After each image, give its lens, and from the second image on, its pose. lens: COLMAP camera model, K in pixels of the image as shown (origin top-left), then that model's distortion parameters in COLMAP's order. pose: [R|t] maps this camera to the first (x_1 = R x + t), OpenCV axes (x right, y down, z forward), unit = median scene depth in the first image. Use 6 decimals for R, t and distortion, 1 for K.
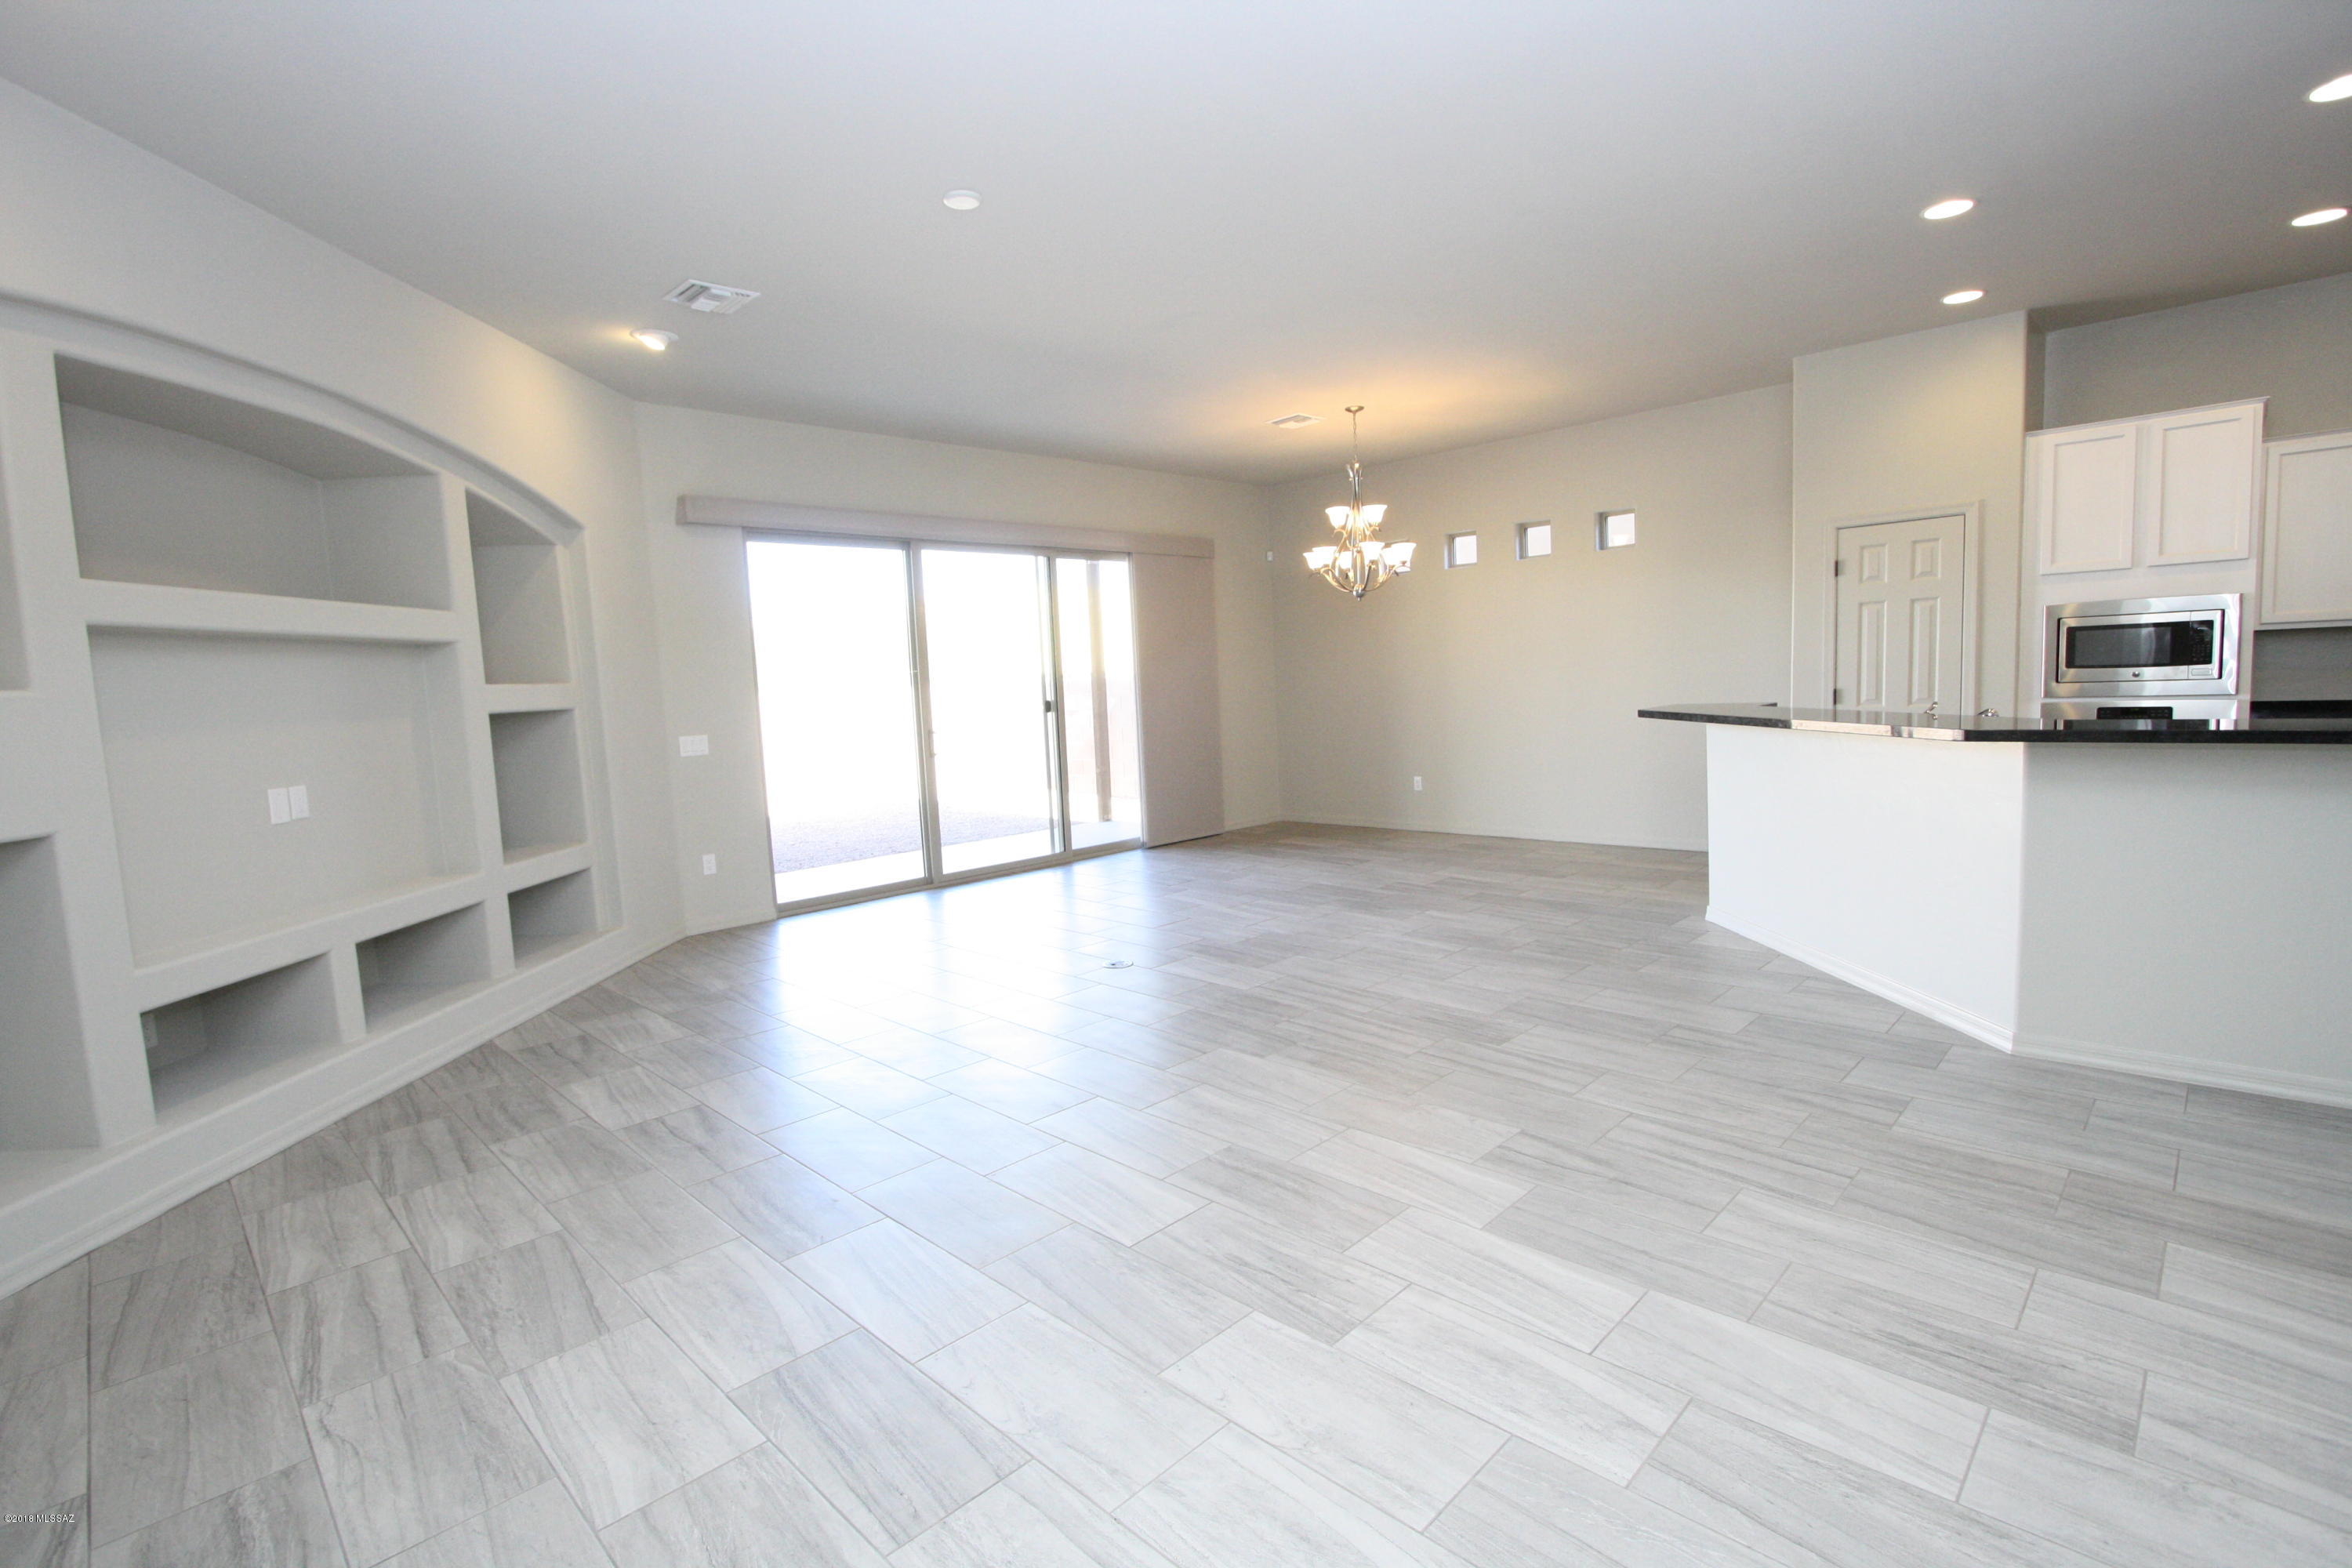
lens RADIAL K [[1091.7, 0, 1162.6], [0, 1091.7, 789.0], [0, 0, 1]] dist [-0.017455, 0.000791]
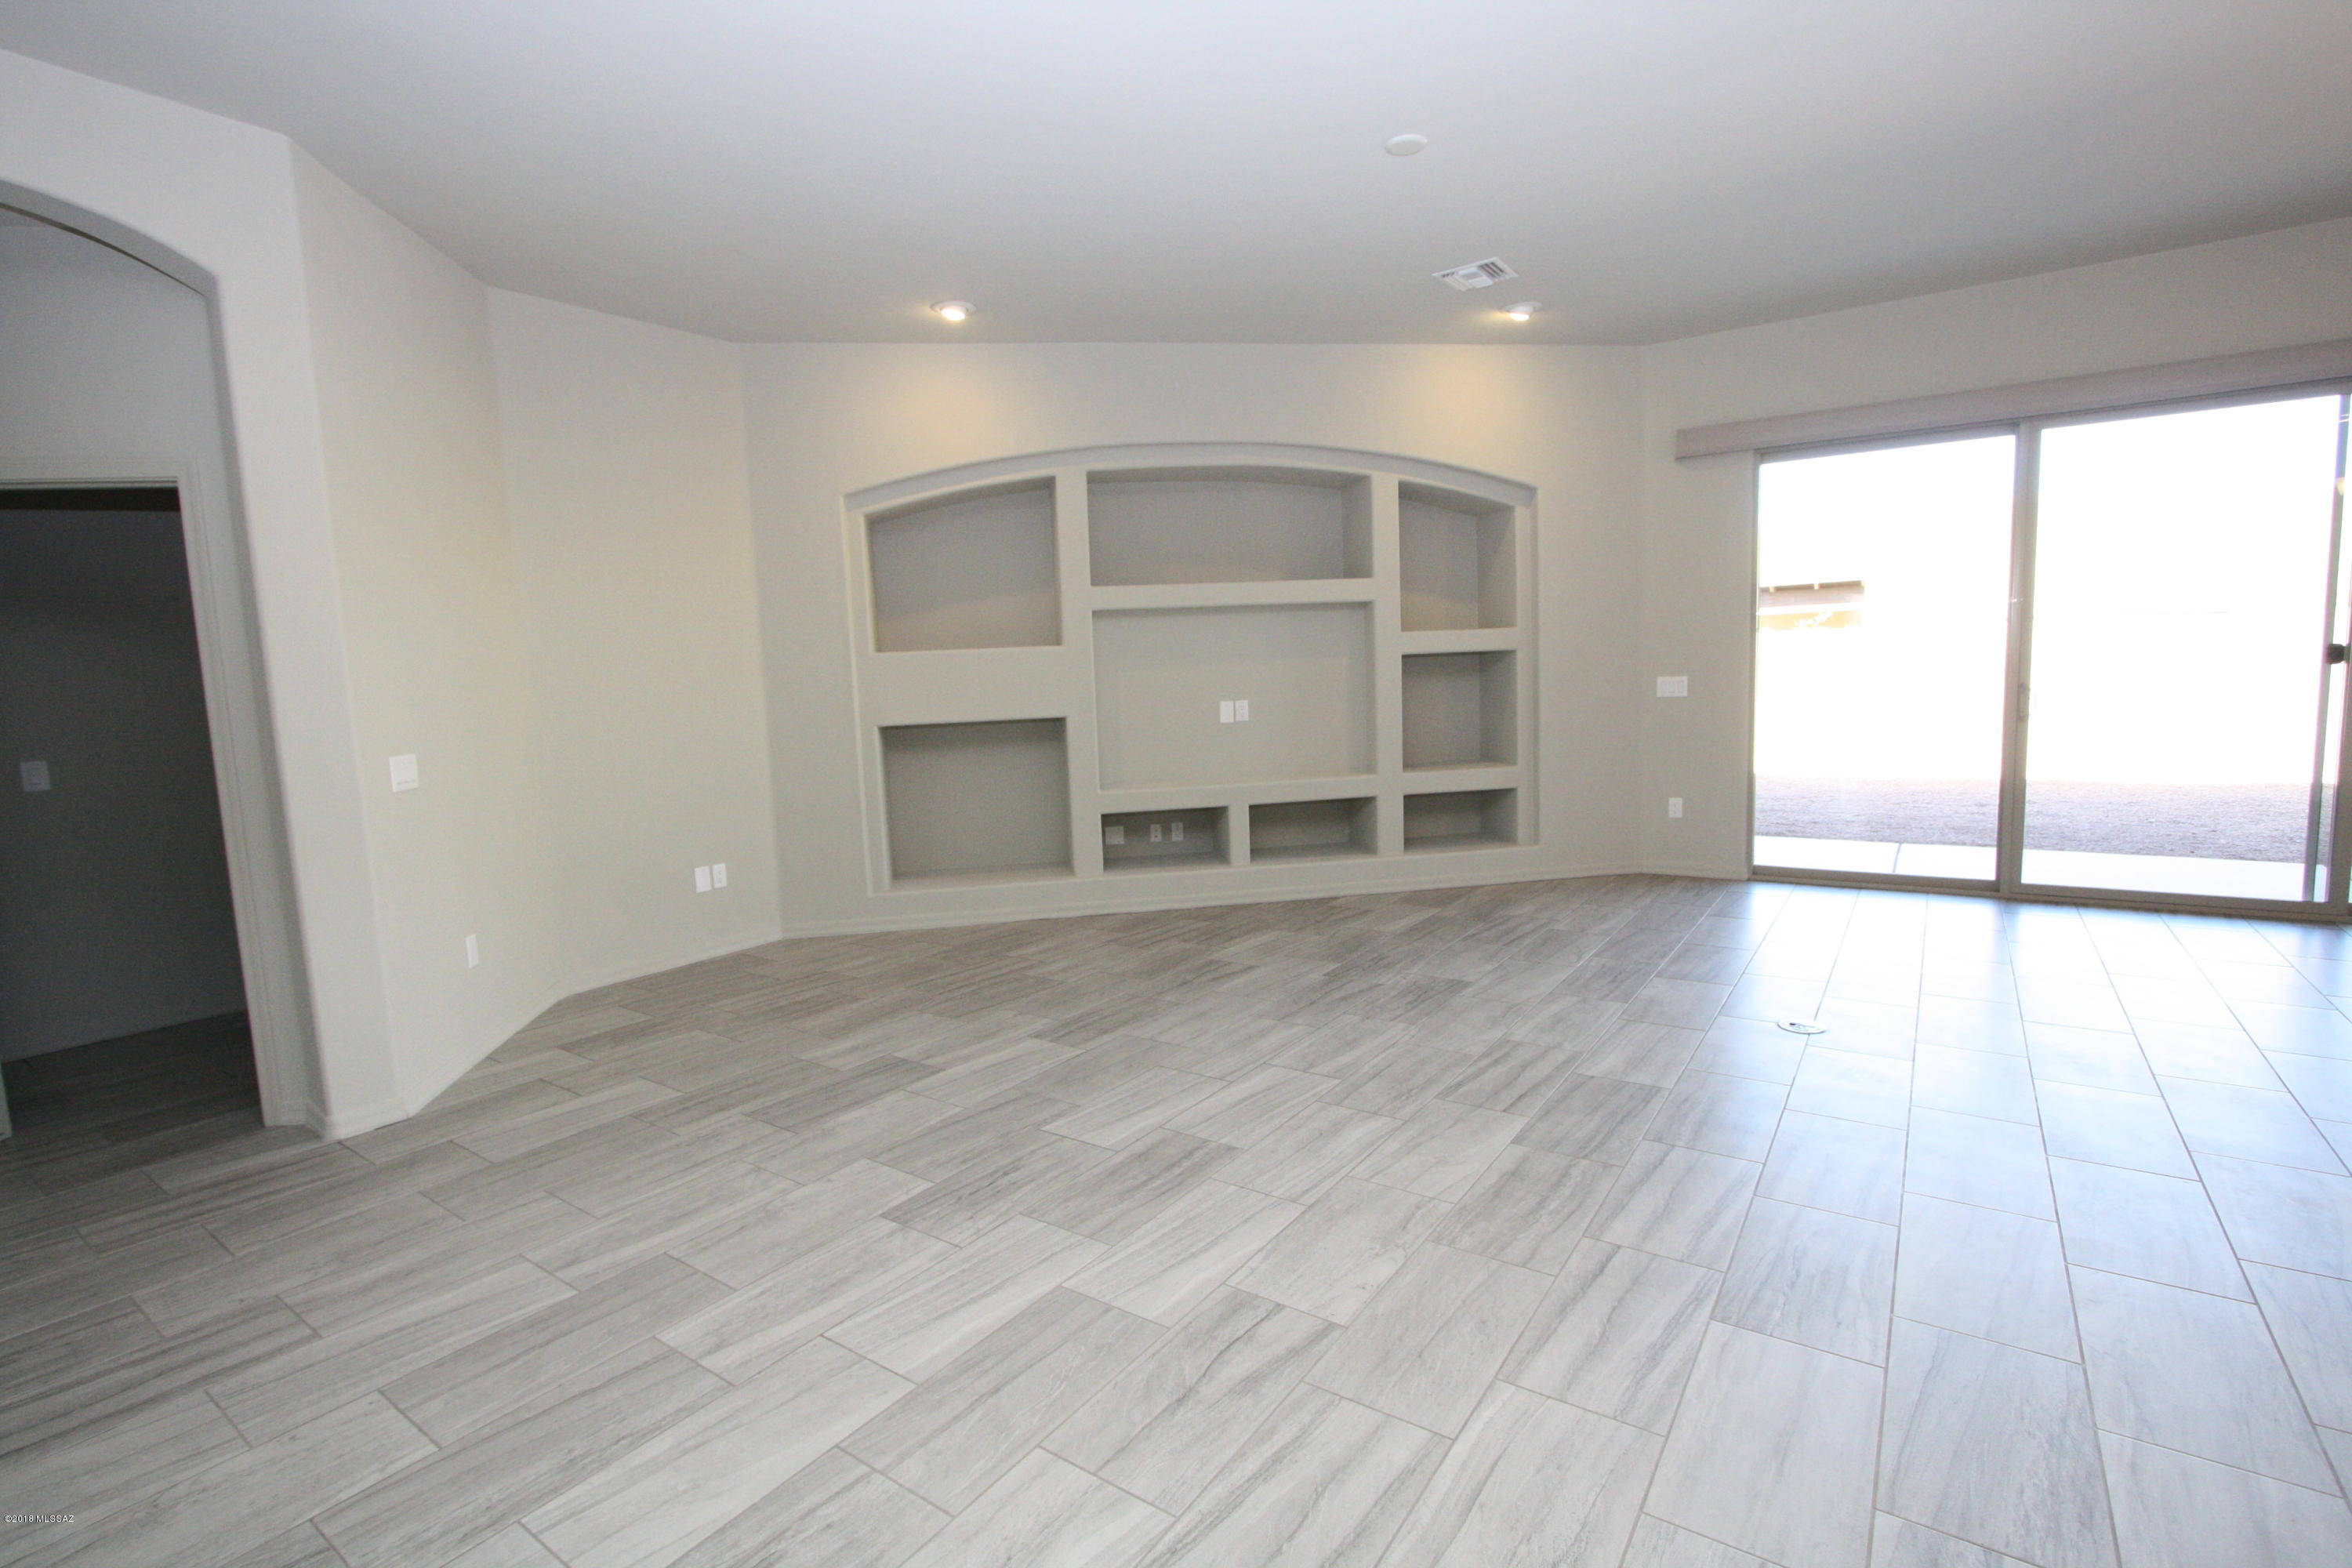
lens RADIAL K [[1091.7, 0, 1170.0], [0, 1091.7, 788.6], [0, 0, 1]] dist [-0.017455, 0.000791]
pose [[0.170923, 0.151569, -0.973556, 0.656994], [-0.065875, 0.987644, 0.142197, -0.082847], [0.983080, 0.039828, 0.178796, 0.527373]]
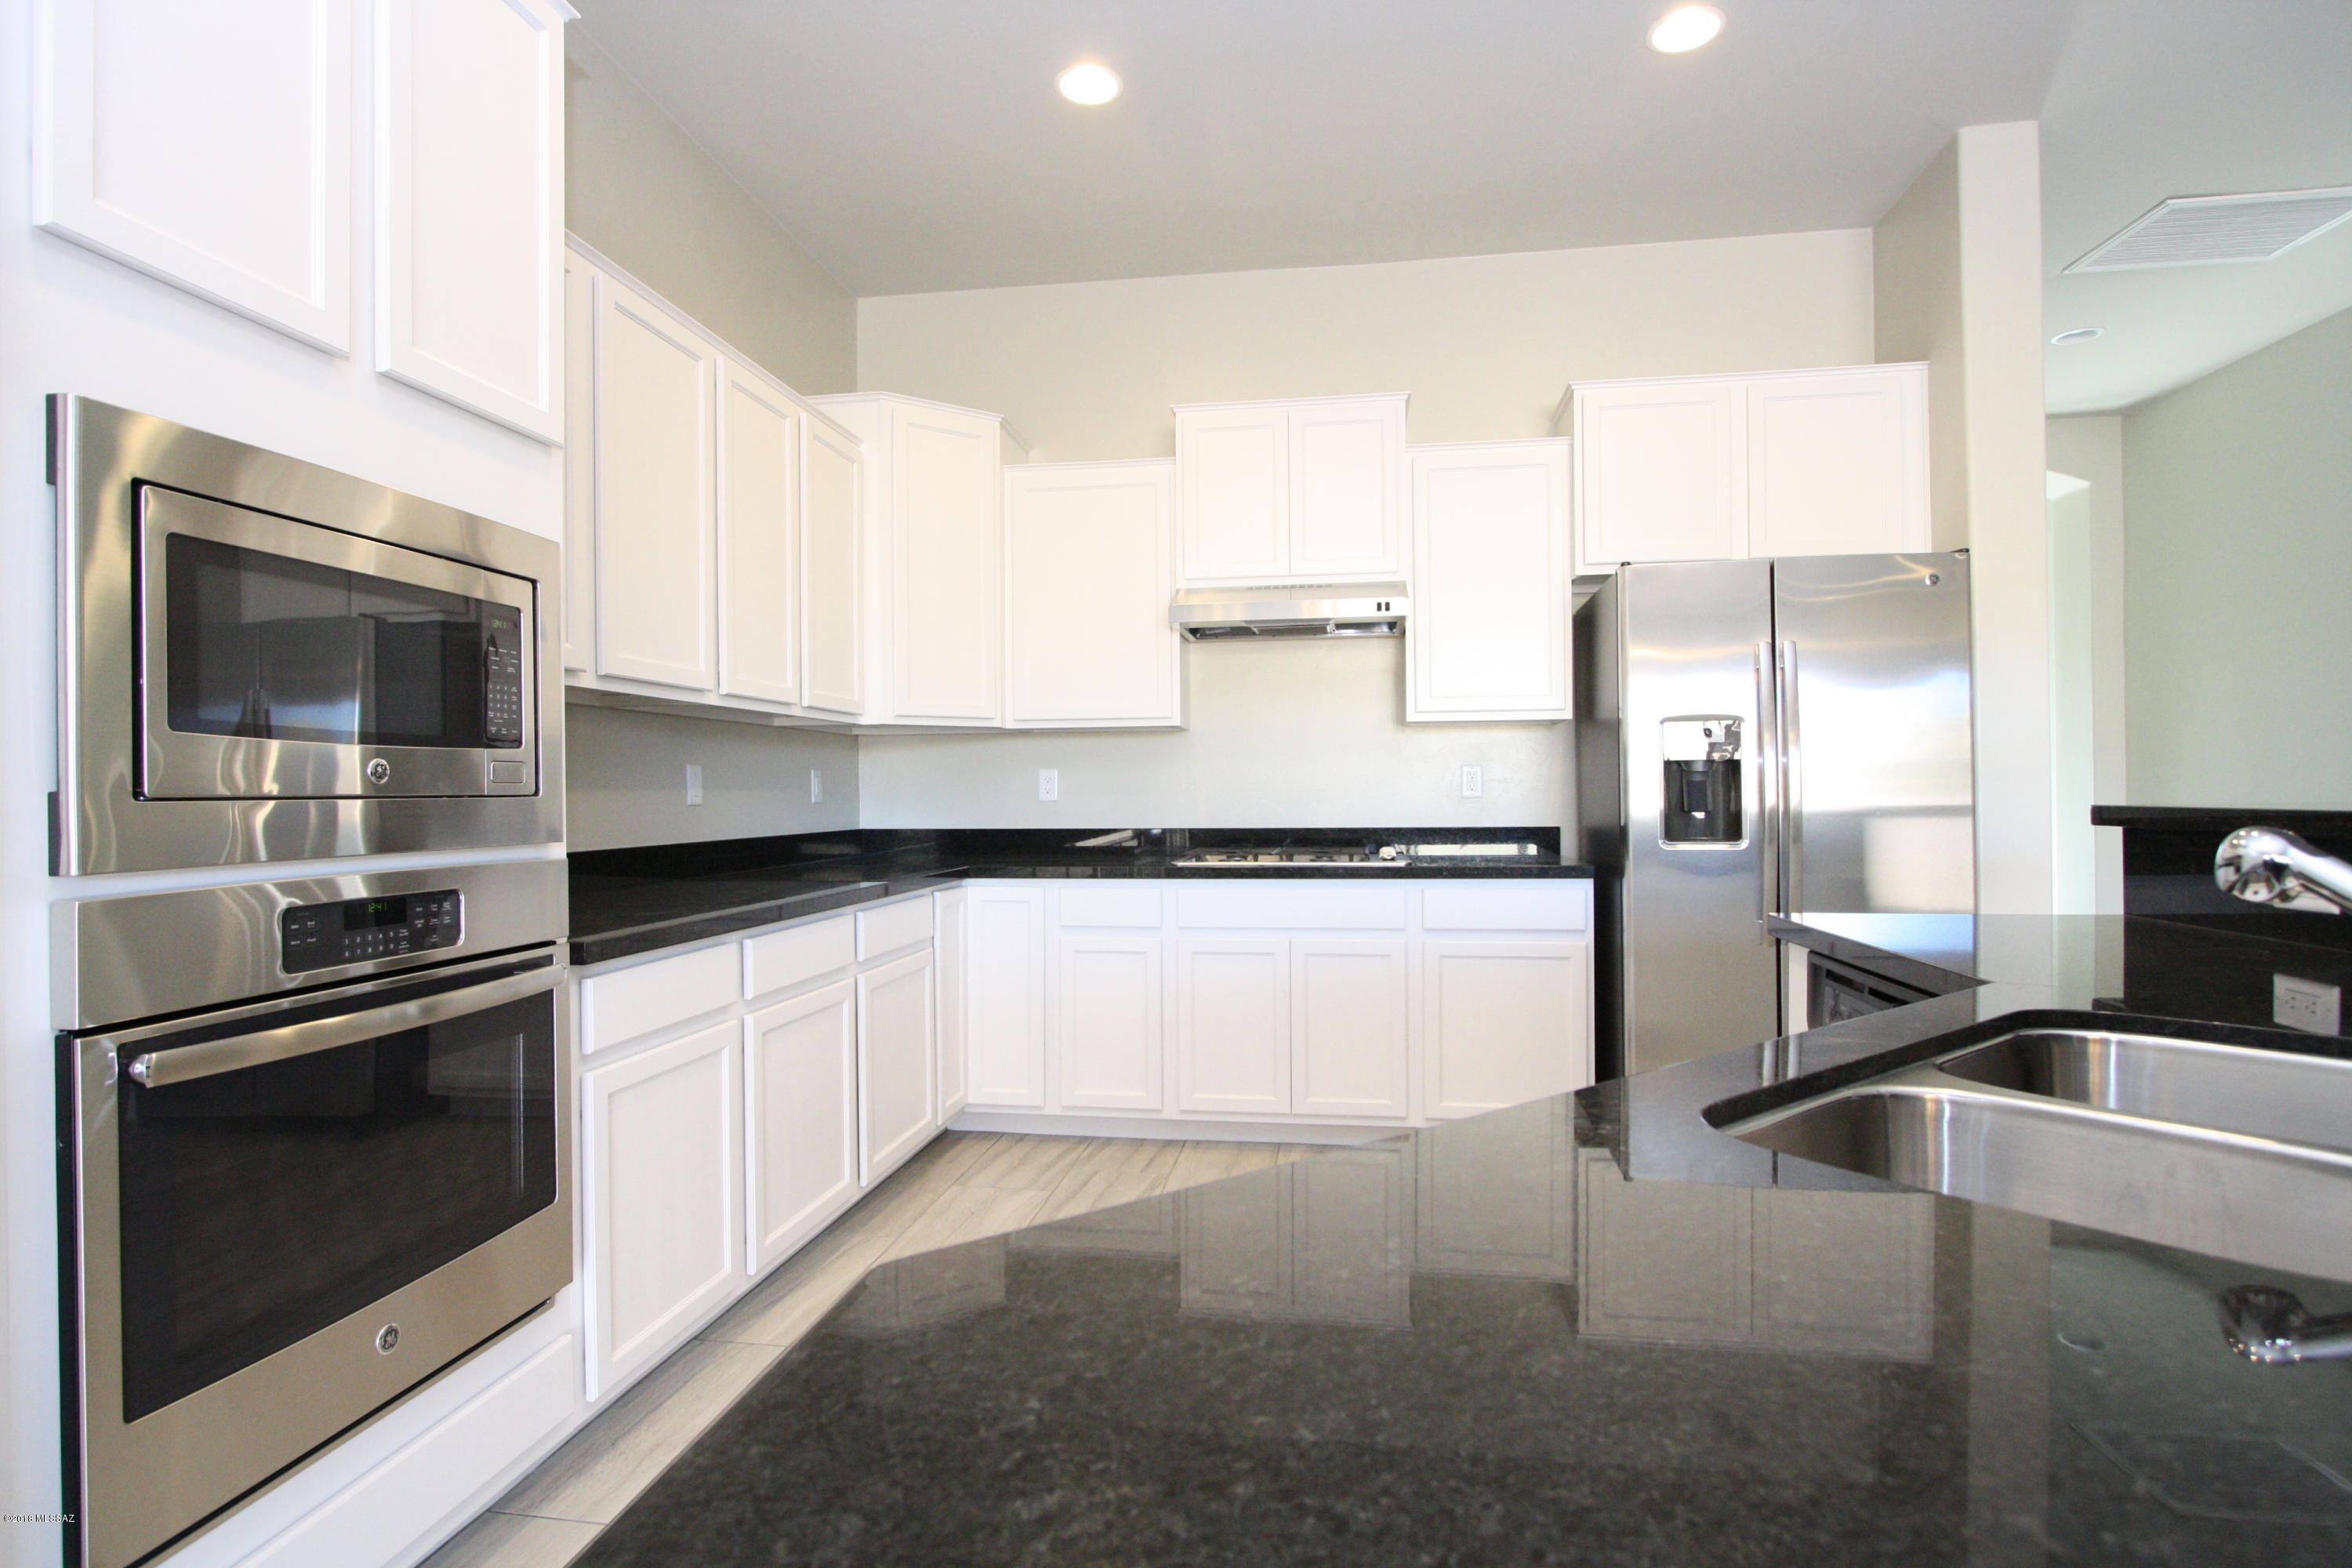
lens RADIAL K [[1192.2, 0, 1162.5], [0, 1192.2, 790.7], [0, 0, 1]] dist [-0.017562, 0.002367]
pose [[-0.586666, 0.053673, 0.808048, 0.661203], [0.116440, 0.993024, 0.018579, -0.100531], [-0.801414, 0.104988, -0.588823, 1.190986]]
